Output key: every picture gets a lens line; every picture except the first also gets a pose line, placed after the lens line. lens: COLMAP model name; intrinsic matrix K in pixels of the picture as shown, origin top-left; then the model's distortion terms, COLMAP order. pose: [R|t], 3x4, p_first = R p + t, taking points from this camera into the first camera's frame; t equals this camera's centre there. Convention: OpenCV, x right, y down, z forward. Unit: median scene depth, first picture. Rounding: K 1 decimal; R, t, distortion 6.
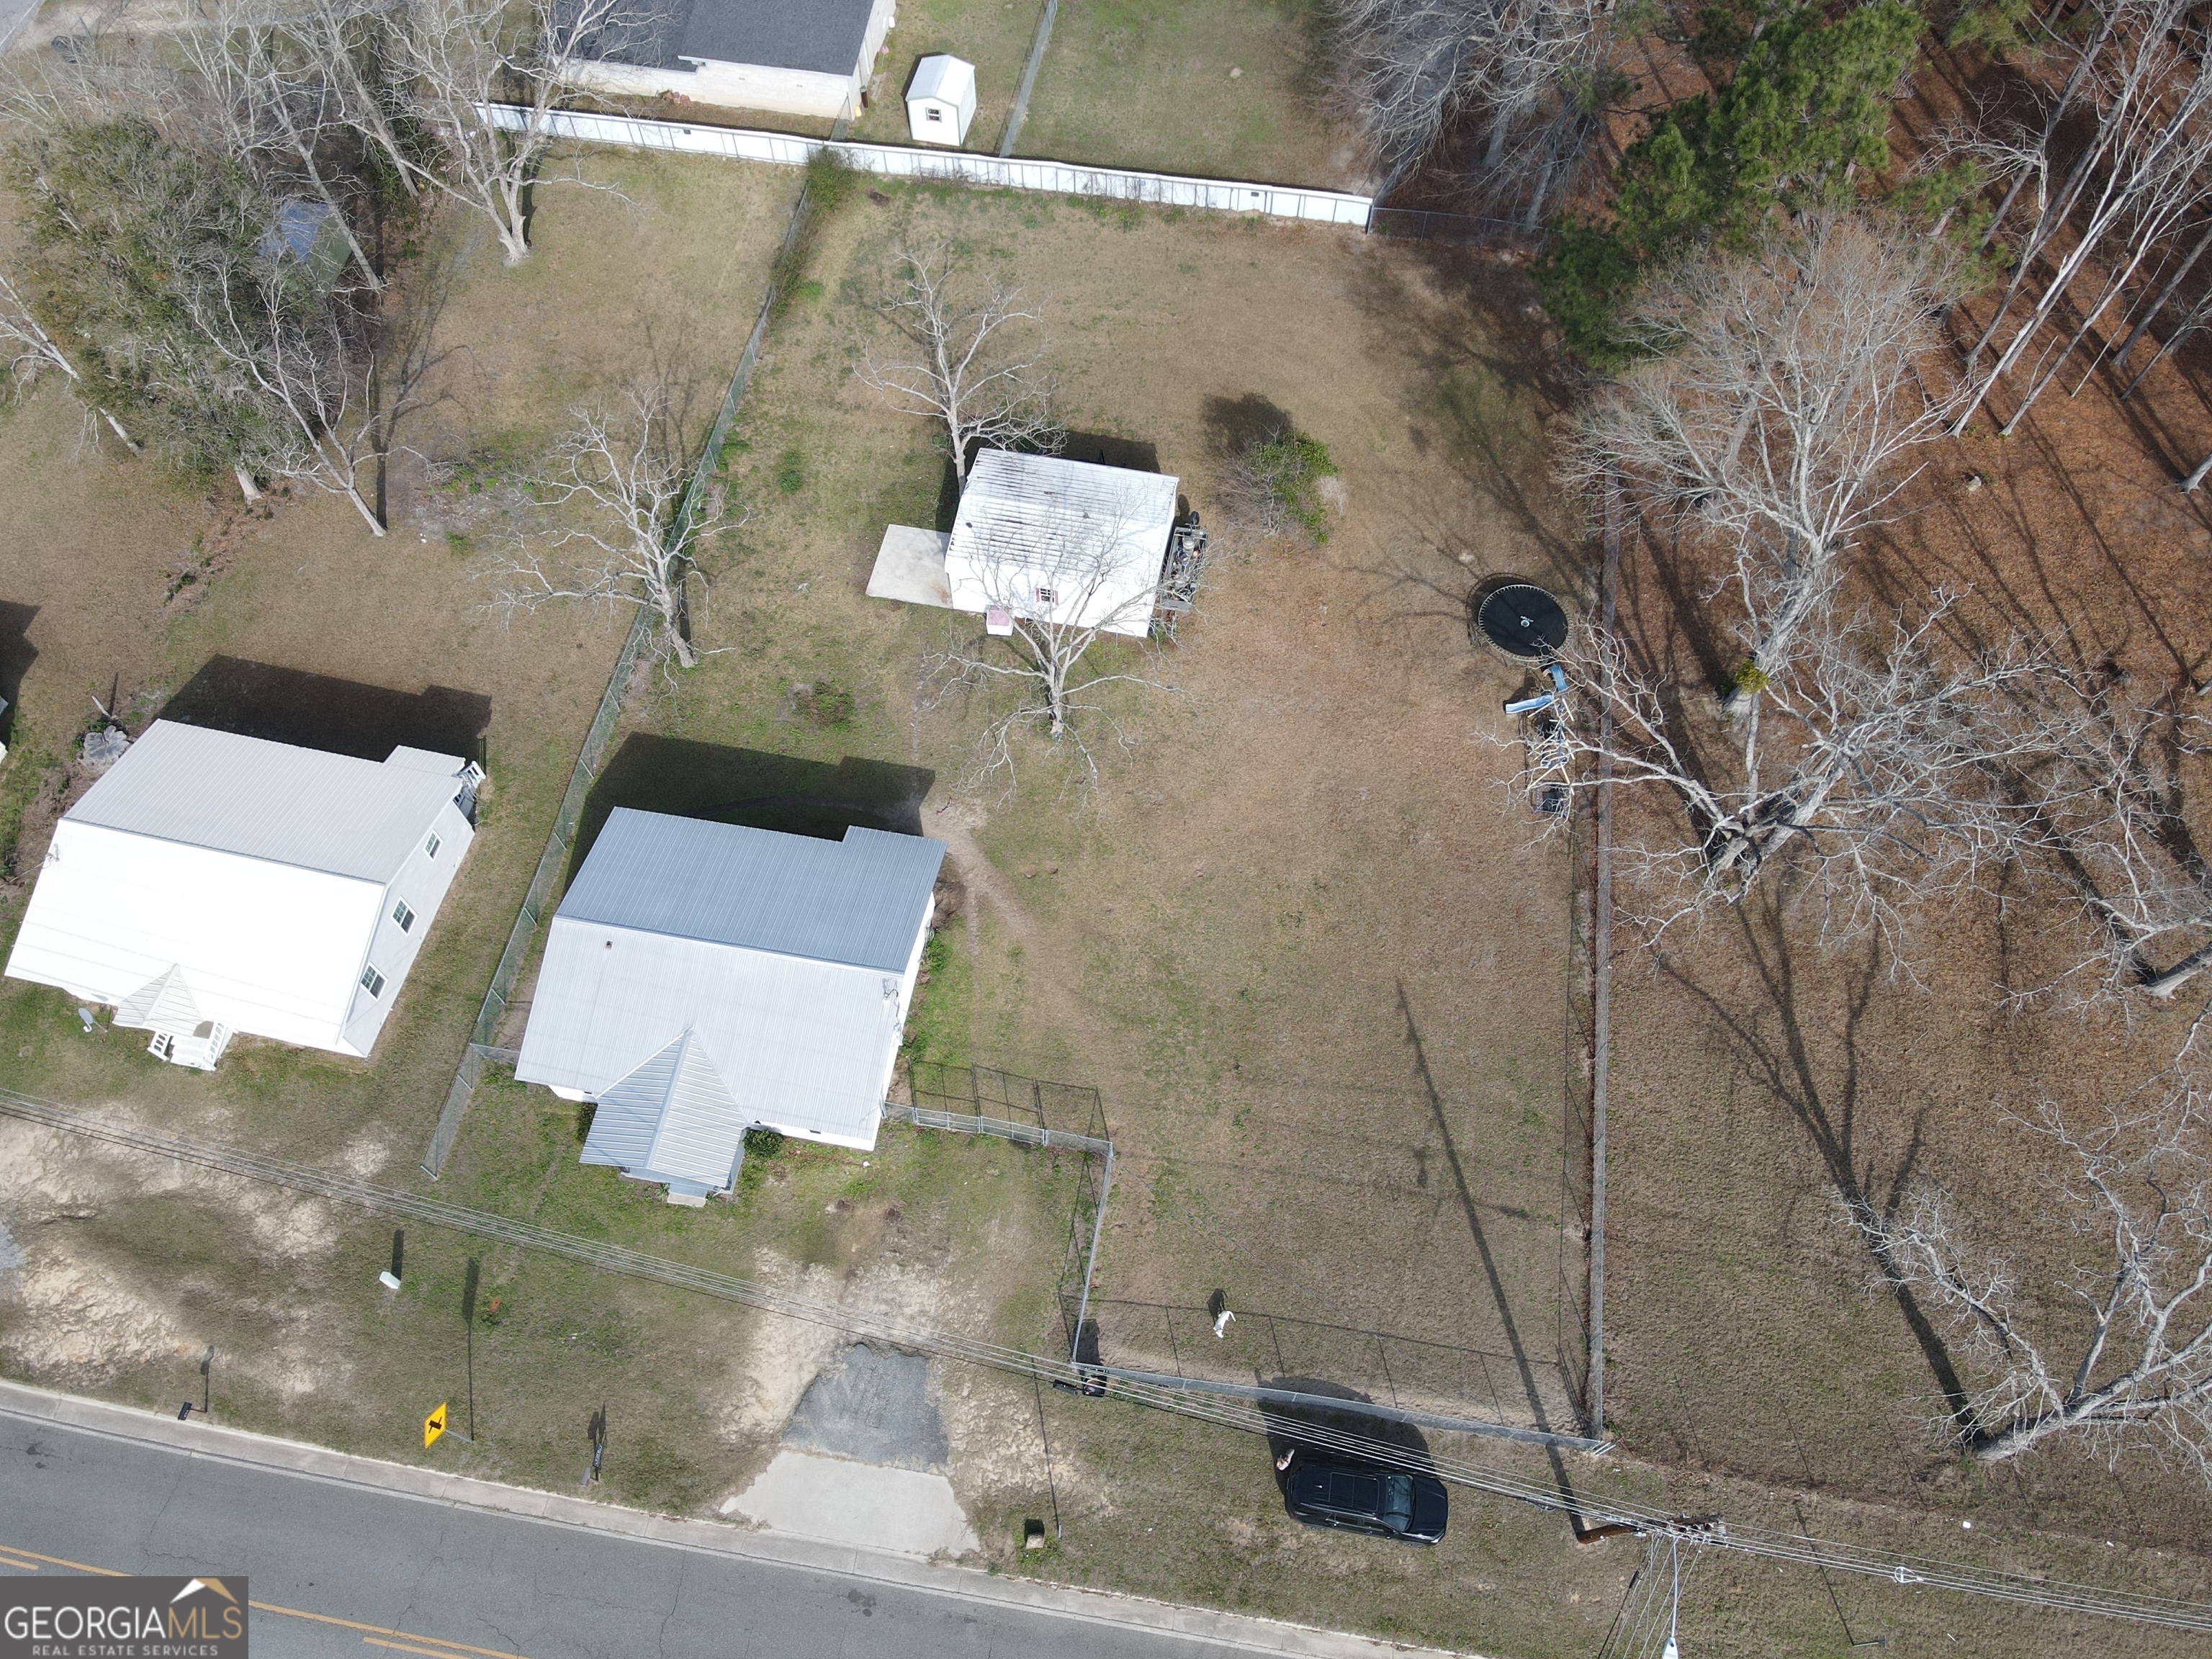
lens RADIAL K [[1612.1, 0, 1109.8], [0, 1612.1, 825.4], [0, 0, 1]] dist [-0.007656, 0.052523]
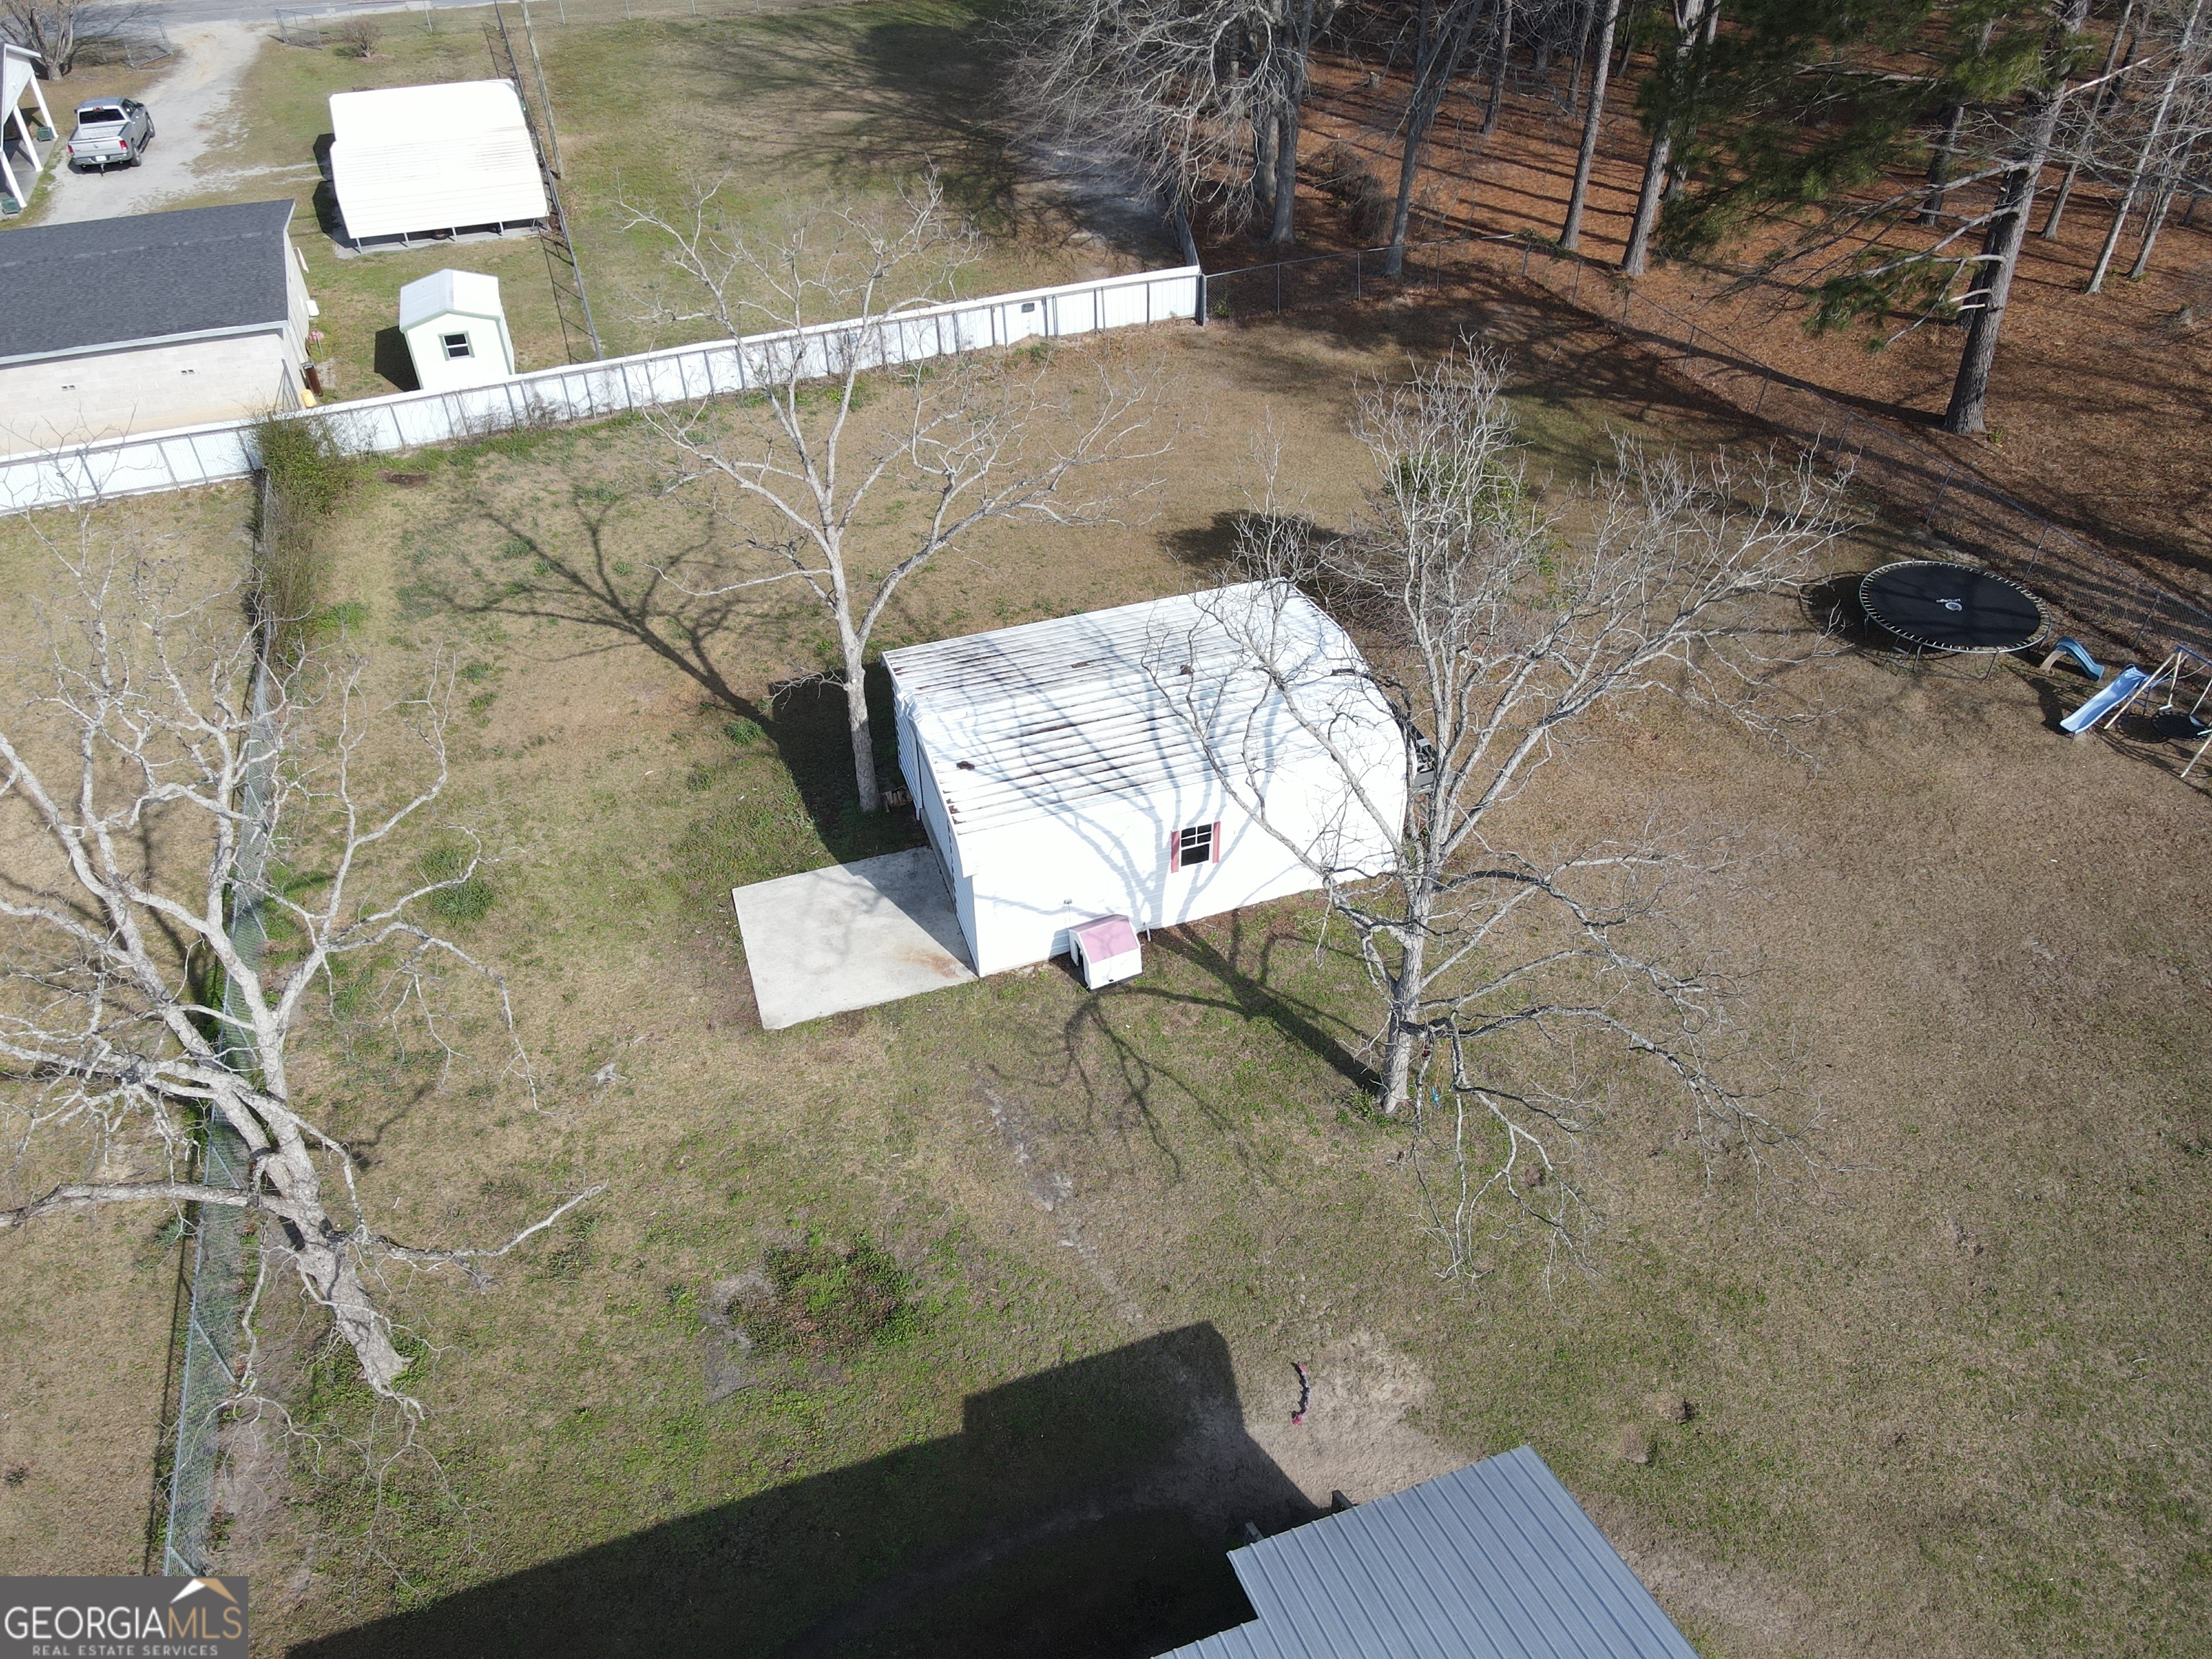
lens RADIAL K [[1605.7, 0, 1106.0], [0, 1605.7, 829.5], [0, 0, 1]] dist [0.010526, 0.005489]
pose [[0.868692, -0.326668, 0.372373, -0.221045], [0.438663, 0.856514, -0.271953, -0.038803], [-0.230104, 0.399590, 0.887344, 0.619602]]
